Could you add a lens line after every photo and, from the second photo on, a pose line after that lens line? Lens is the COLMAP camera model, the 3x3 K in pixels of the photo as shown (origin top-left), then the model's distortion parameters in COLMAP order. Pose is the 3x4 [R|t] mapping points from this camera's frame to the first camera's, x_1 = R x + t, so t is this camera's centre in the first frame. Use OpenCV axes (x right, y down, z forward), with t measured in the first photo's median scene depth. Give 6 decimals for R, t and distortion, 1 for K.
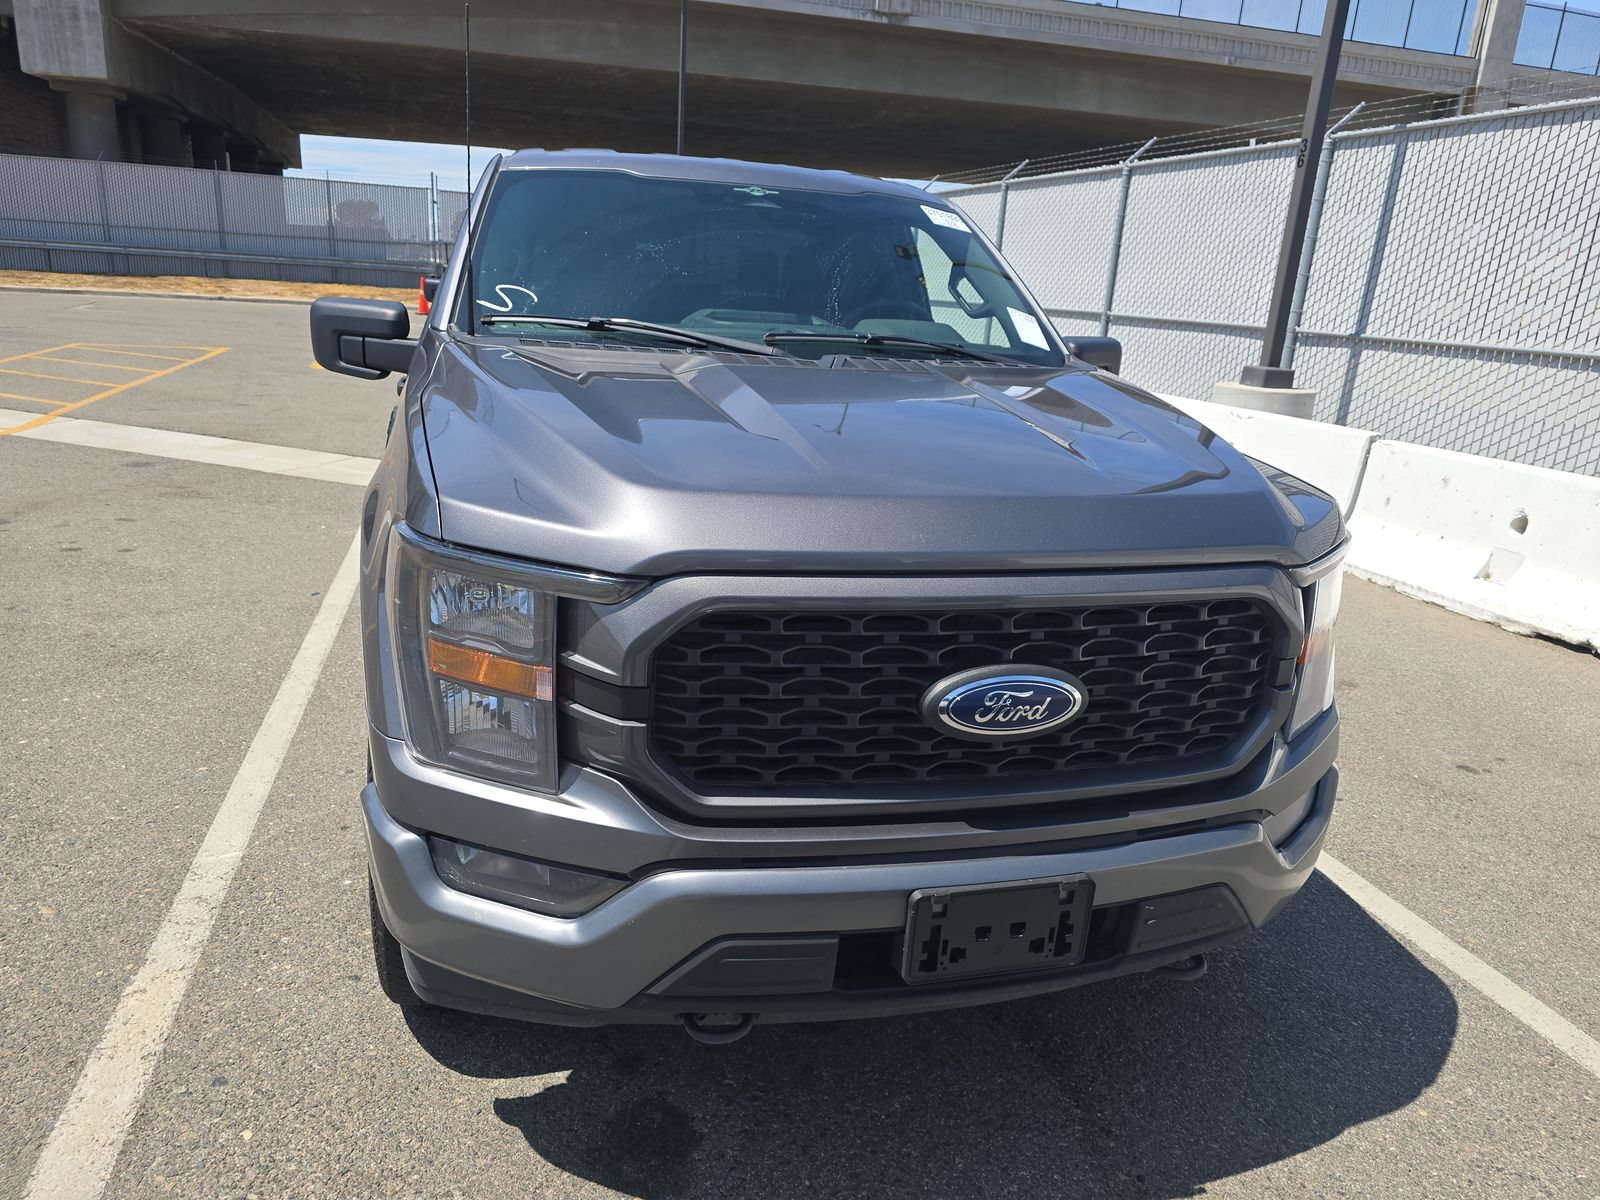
lens RADIAL K [[1079.4, 0, 807.3], [0, 1079.4, 596.3], [0, 0, 1]] dist [0.036739, -0.034082]
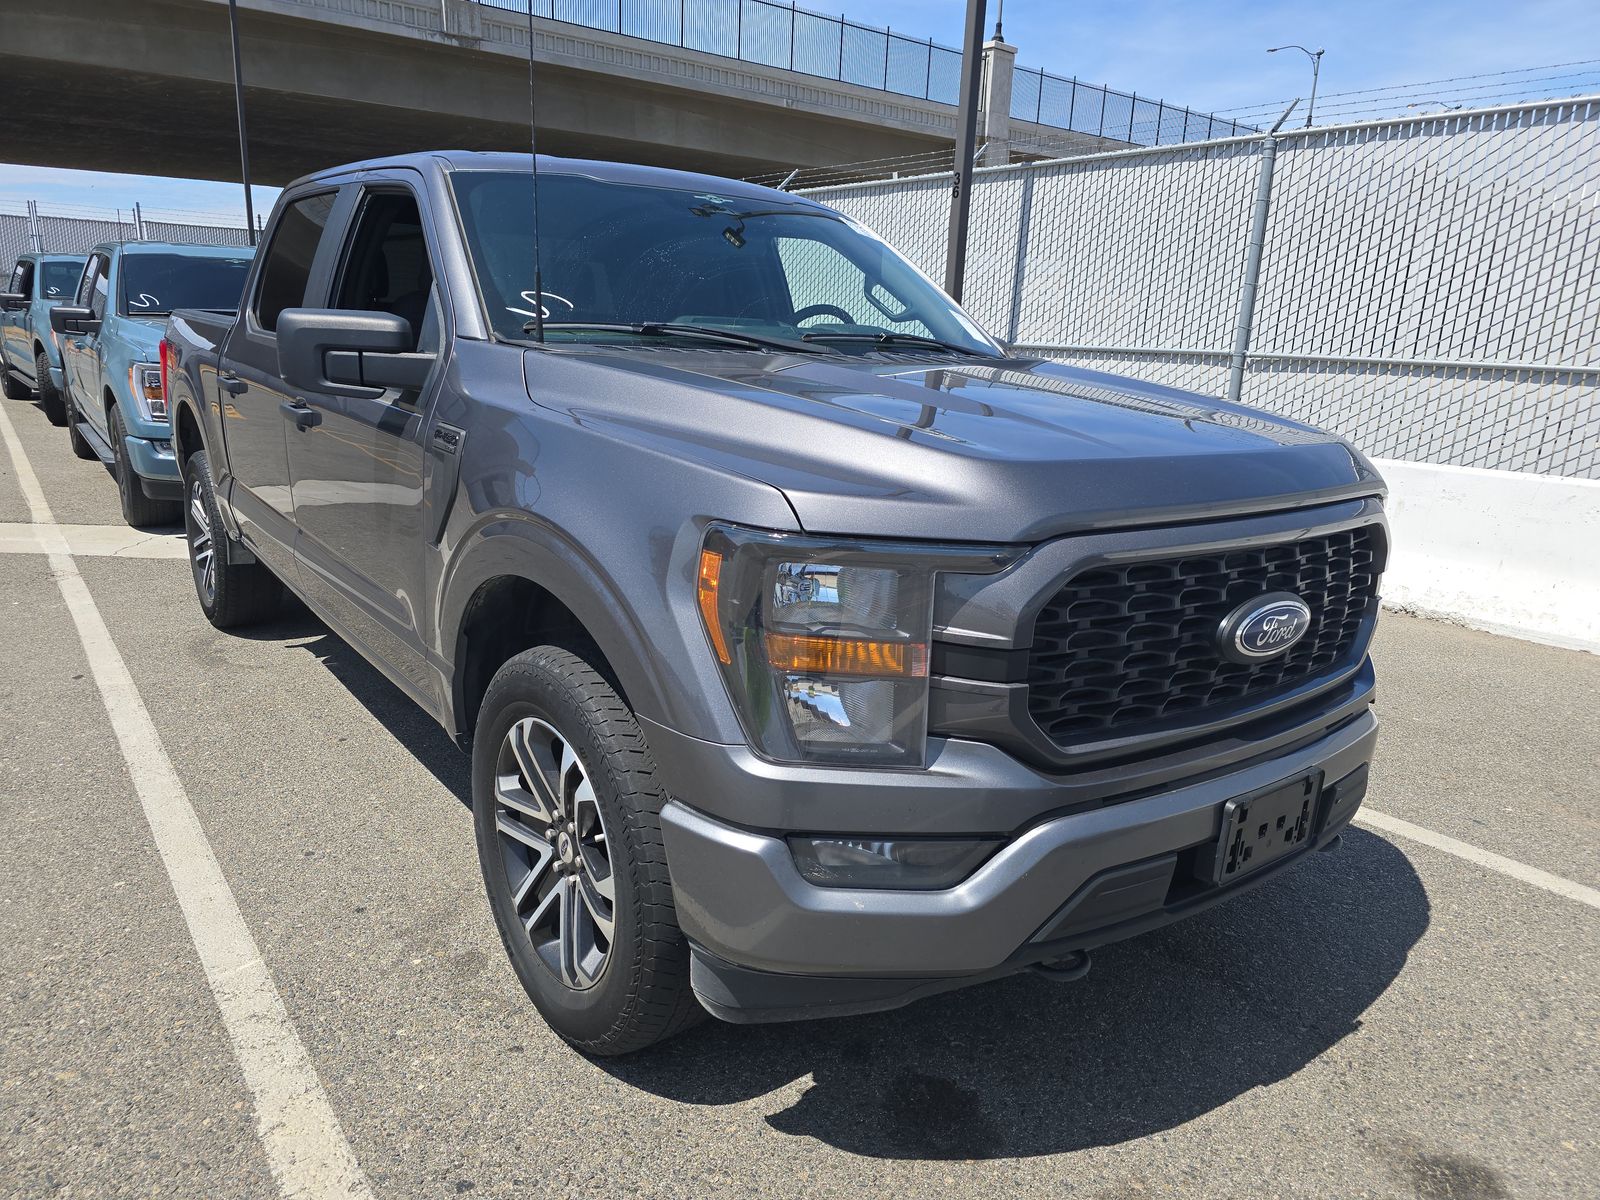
lens RADIAL K [[1068.9, 0, 800.0], [0, 1068.9, 600.0], [0, 0, 1]] dist [0.043478, -0.035133]
pose [[0.931492, -0.111864, 0.346135, -0.352402], [0.118279, 0.992977, 0.002608, 0.003779], [-0.343996, 0.038511, 0.938181, 0.046527]]
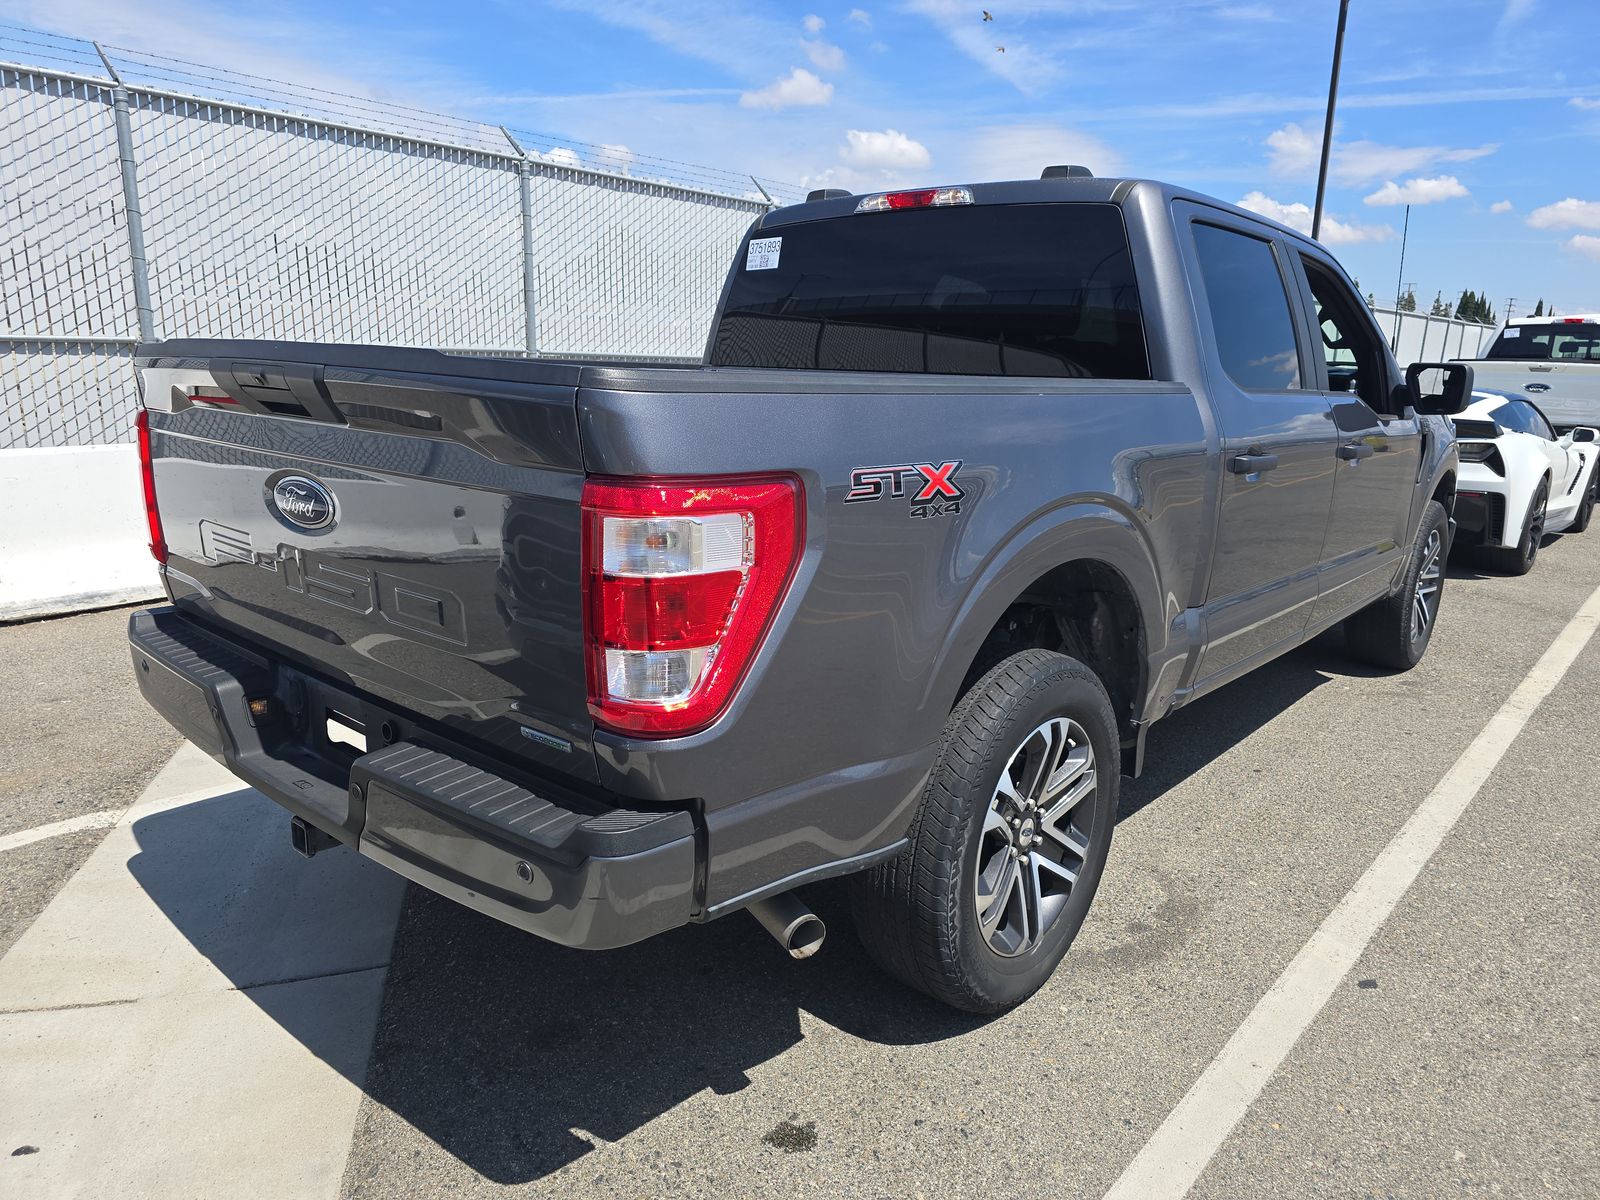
lens RADIAL K [[1068.9, 0, 800.0], [0, 1068.9, 600.0], [0, 0, 1]] dist [0.043478, -0.035133]
pose [[-0.537142, -0.263500, 0.801278, -1.080179], [0.182721, 0.891047, 0.415509, -0.680339], [-0.823463, 0.369598, -0.430472, 2.214317]]
